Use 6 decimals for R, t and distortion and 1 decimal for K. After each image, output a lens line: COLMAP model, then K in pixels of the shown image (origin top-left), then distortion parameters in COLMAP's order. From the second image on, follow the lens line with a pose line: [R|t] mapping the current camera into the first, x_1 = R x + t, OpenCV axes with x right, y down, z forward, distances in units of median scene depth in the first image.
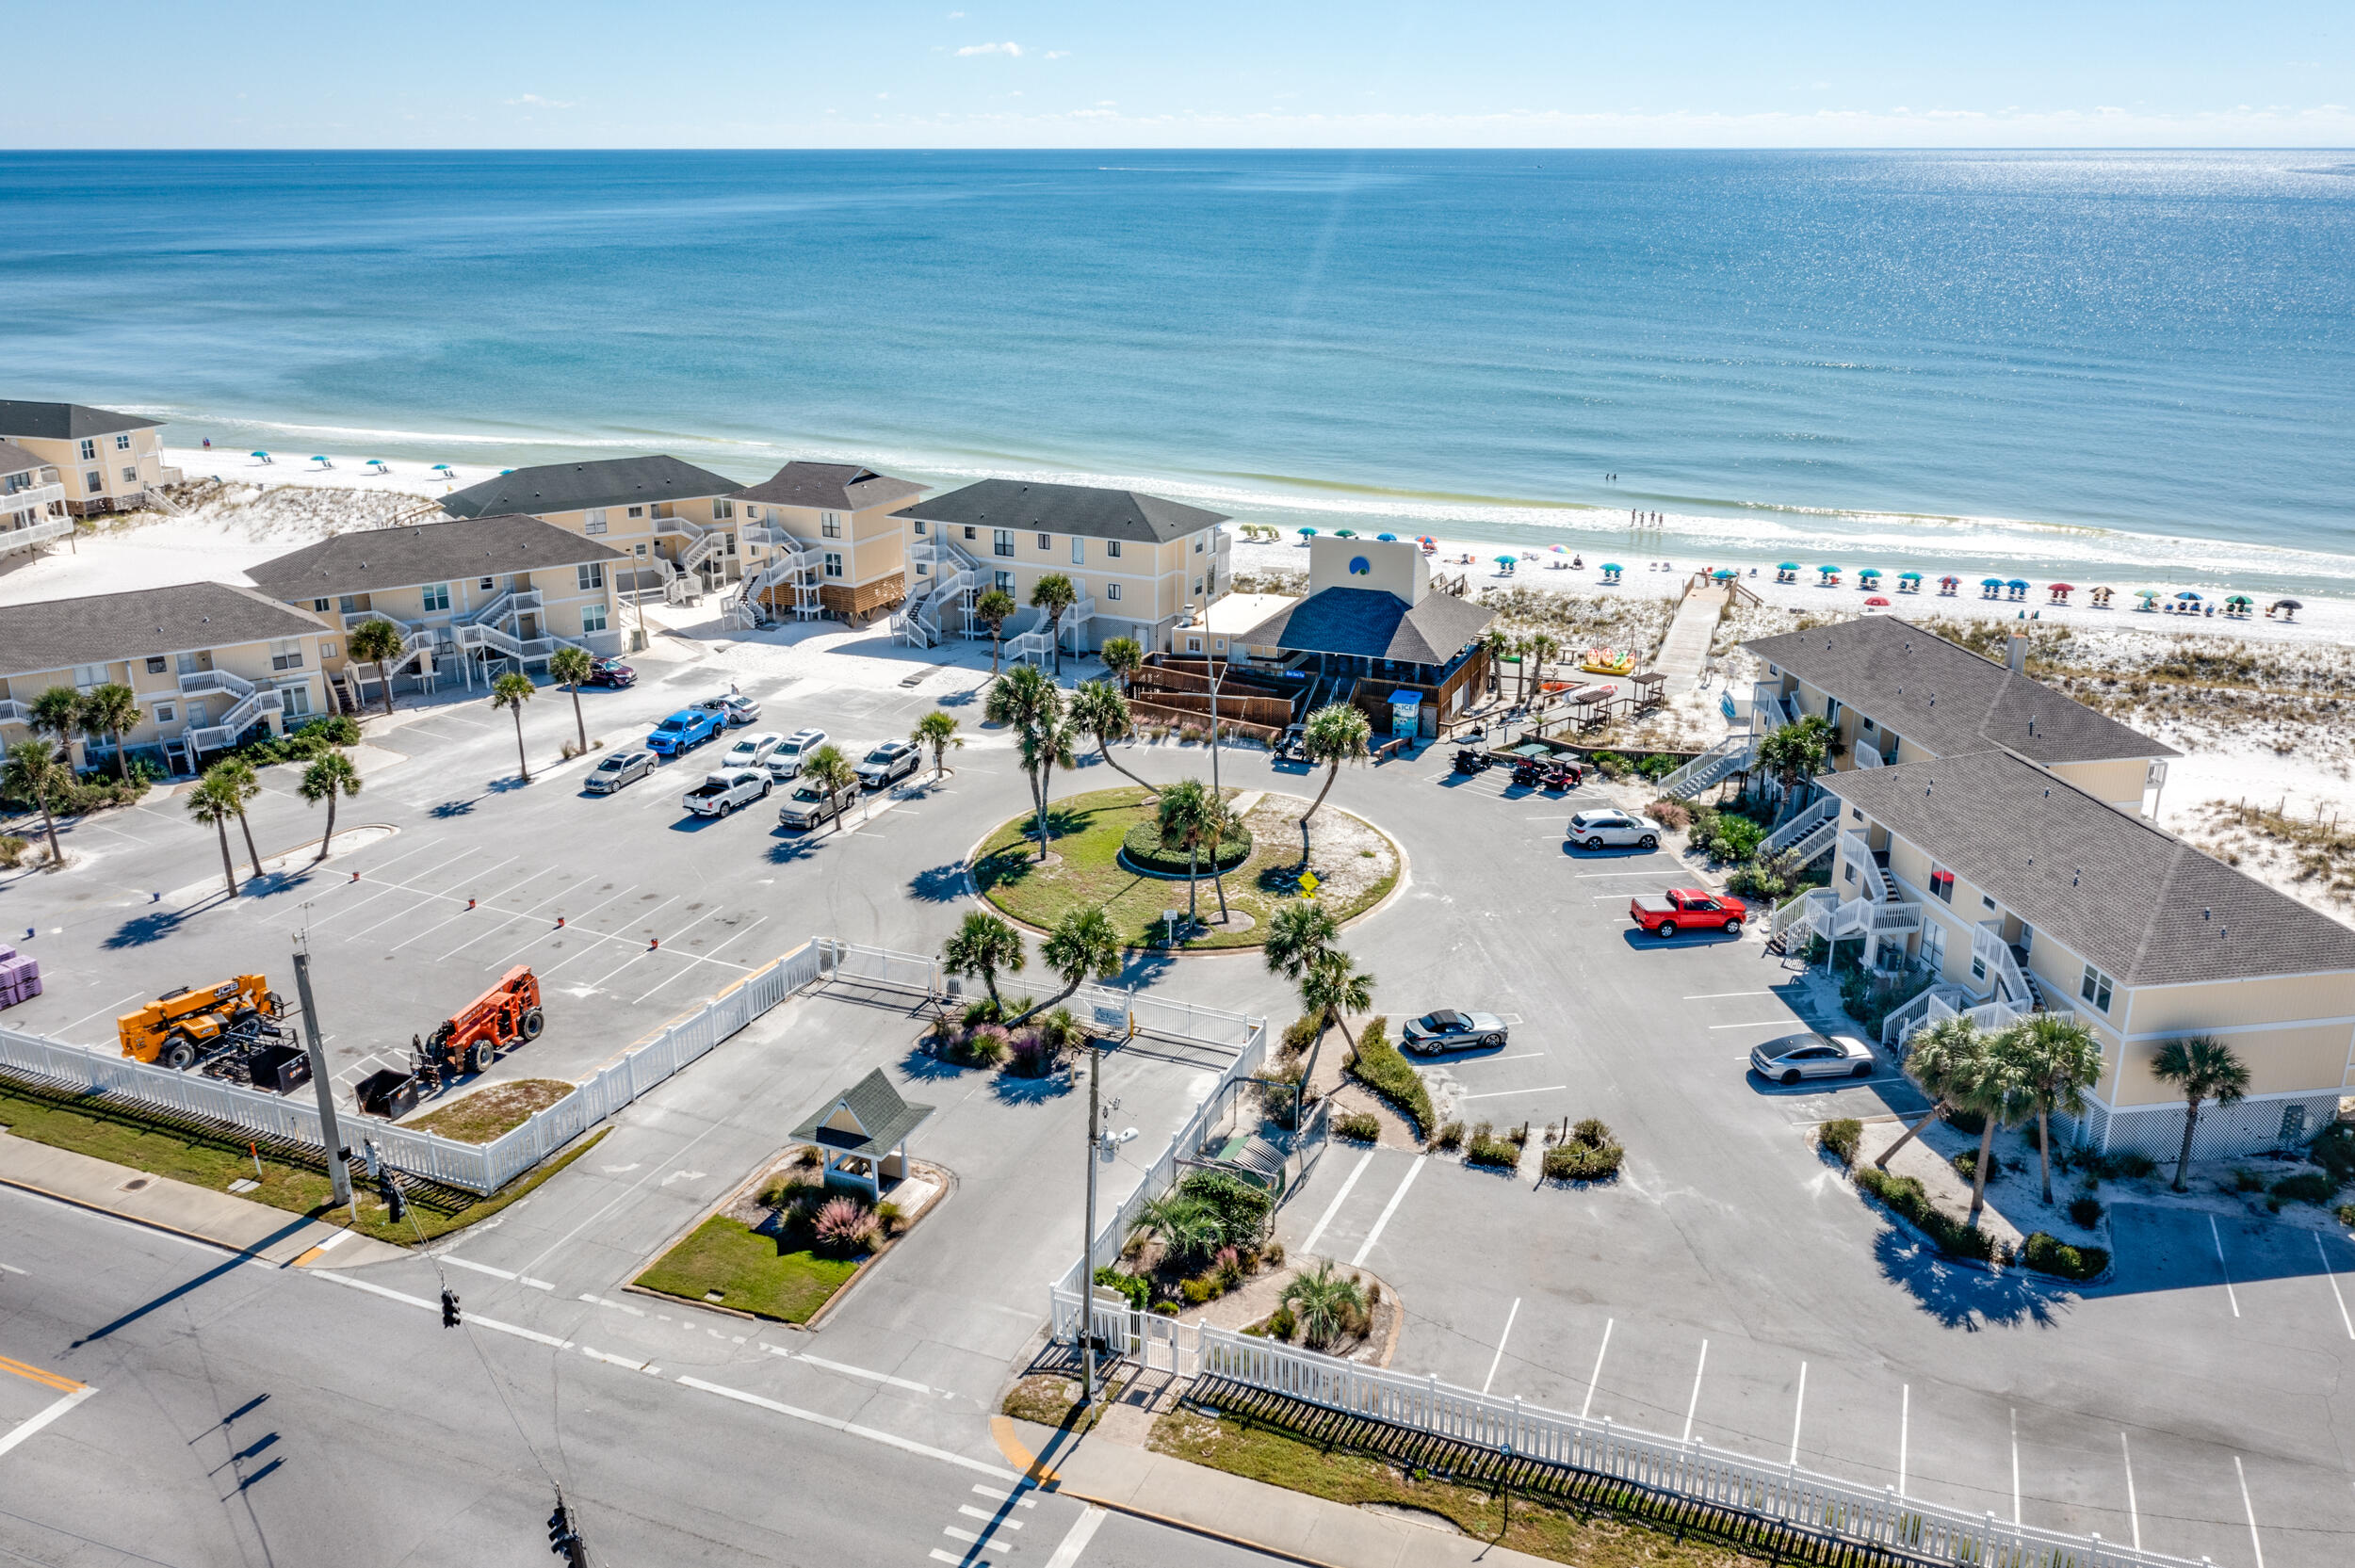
lens RADIAL K [[1844.0, 0, 1167.5], [0, 1844.0, 783.8], [0, 0, 1]] dist [-0.008835, 0.002588]
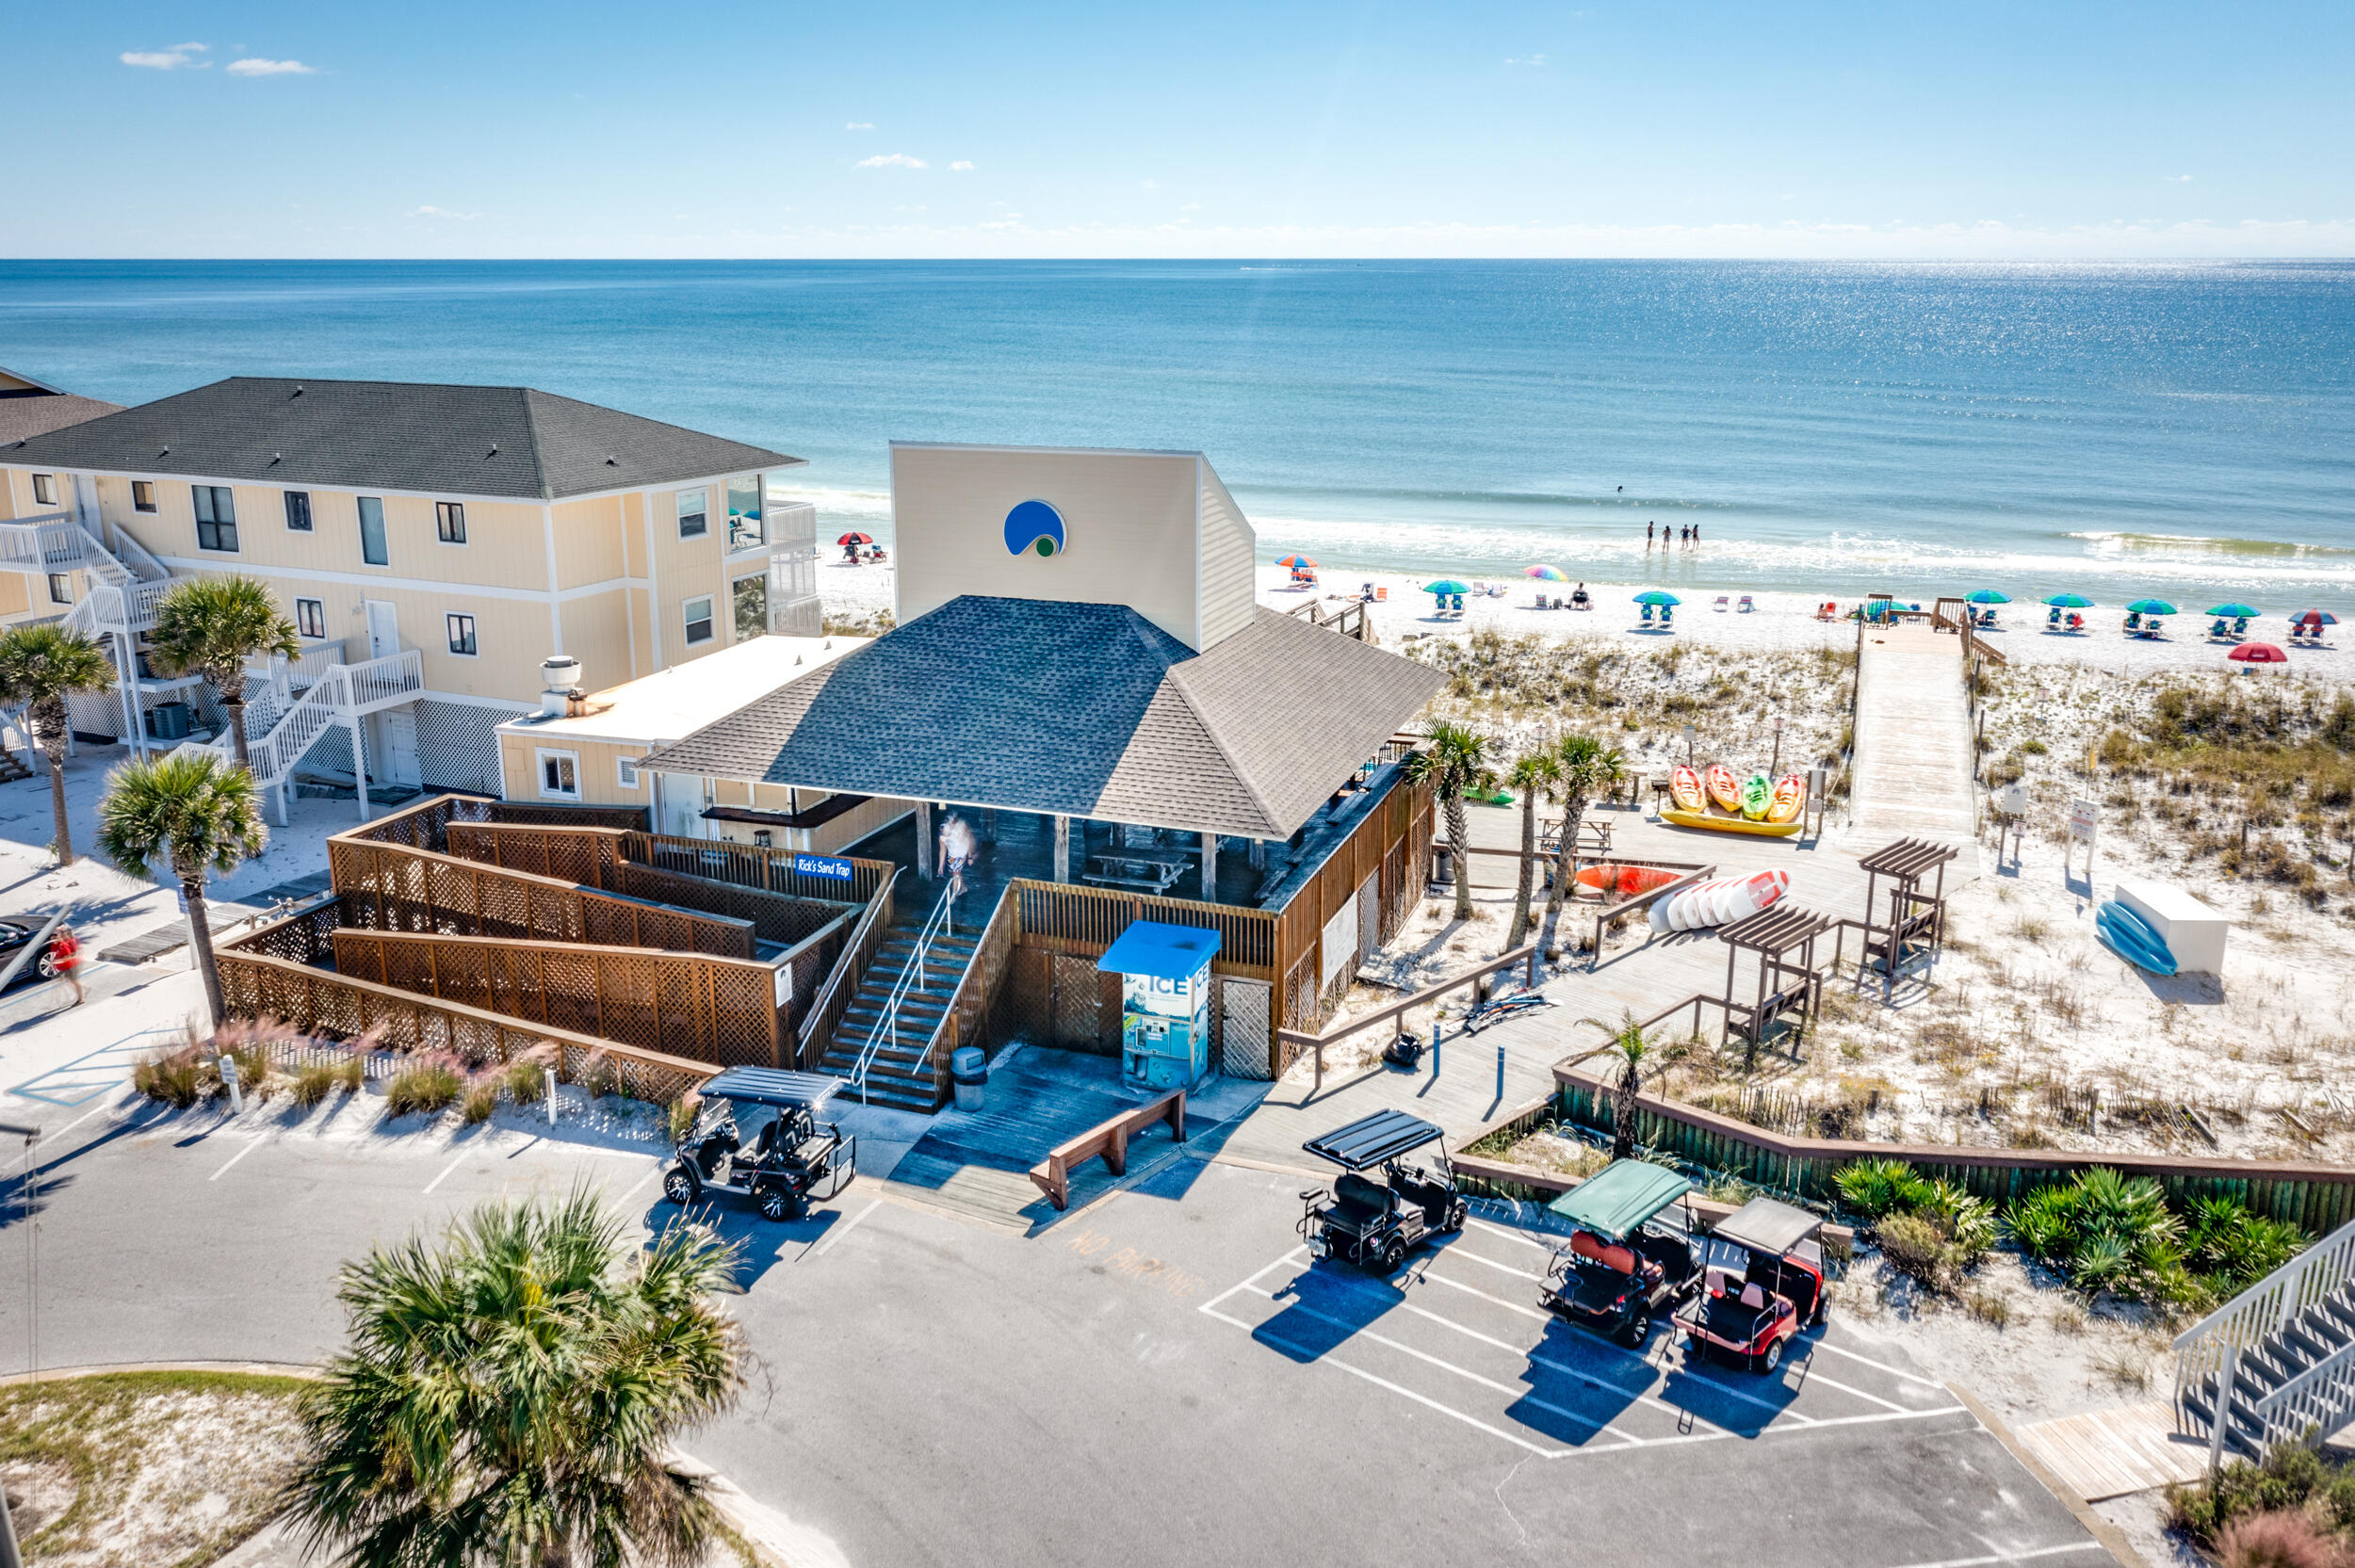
lens RADIAL K [[1844.0, 0, 1167.5], [0, 1844.0, 783.8], [0, 0, 1]] dist [-0.008835, 0.002588]
pose [[0.998959, -0.011449, 0.044168, 0.111485], [0.013867, 0.998399, -0.054836, -0.054438], [-0.043469, 0.055391, 0.997518, 0.669083]]
